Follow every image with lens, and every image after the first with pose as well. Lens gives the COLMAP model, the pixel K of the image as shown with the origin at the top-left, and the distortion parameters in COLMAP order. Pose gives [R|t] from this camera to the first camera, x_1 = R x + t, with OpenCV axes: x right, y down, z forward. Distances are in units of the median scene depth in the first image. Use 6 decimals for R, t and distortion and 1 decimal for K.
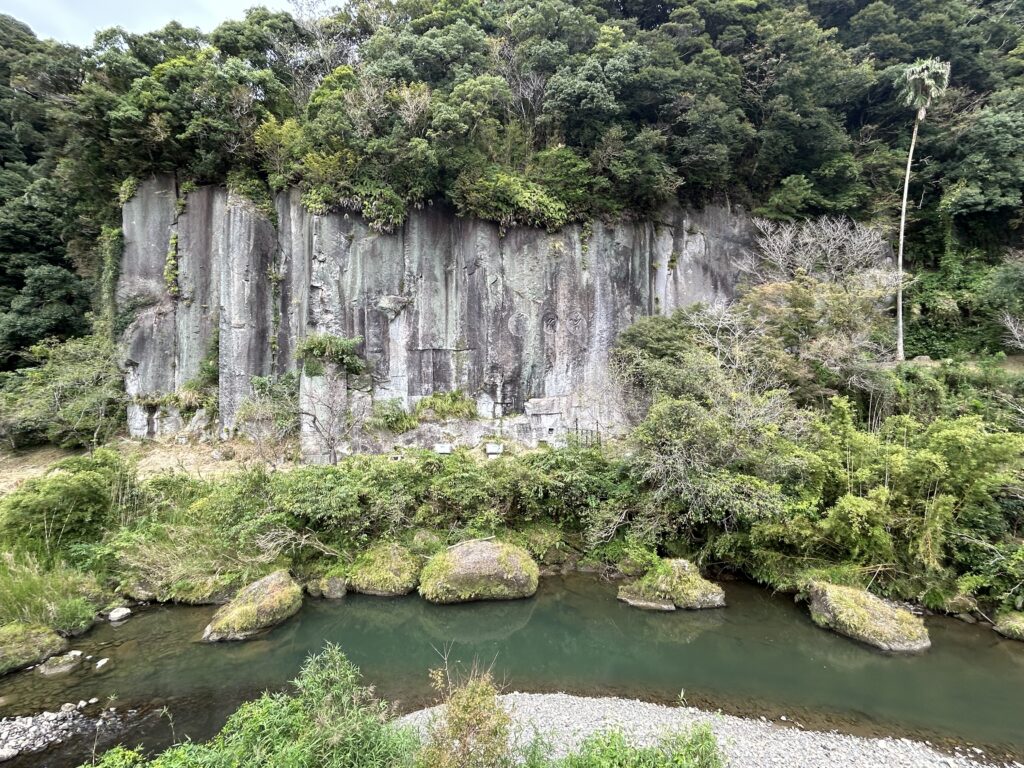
lens RADIAL K [[517.1, 0, 516.7], [0, 517.1, 383.3], [0, 0, 1]] dist [-0.014660, -0.001137]
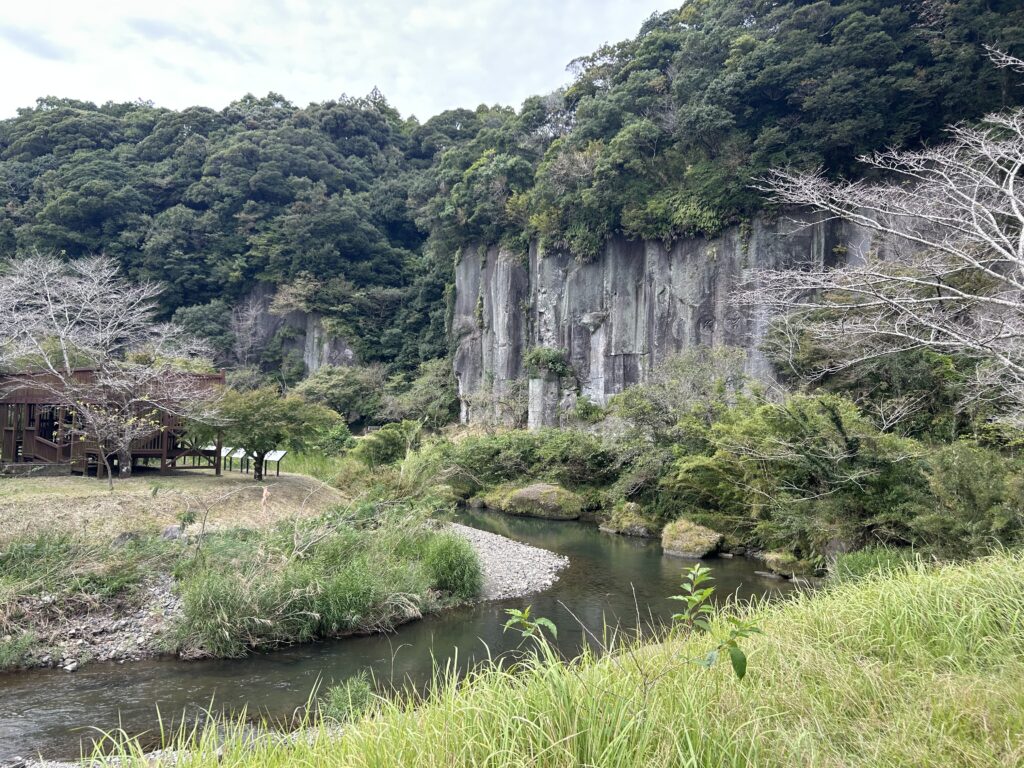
lens RADIAL K [[771.8, 0, 512.9], [0, 771.8, 387.9], [0, 0, 1]] dist [-0.000495, -0.002858]
pose [[0.670460, -0.017848, -0.741731, 0.989860], [0.003575, 0.999777, -0.020825, 0.047422], [0.741937, 0.011310, 0.670374, -0.371838]]
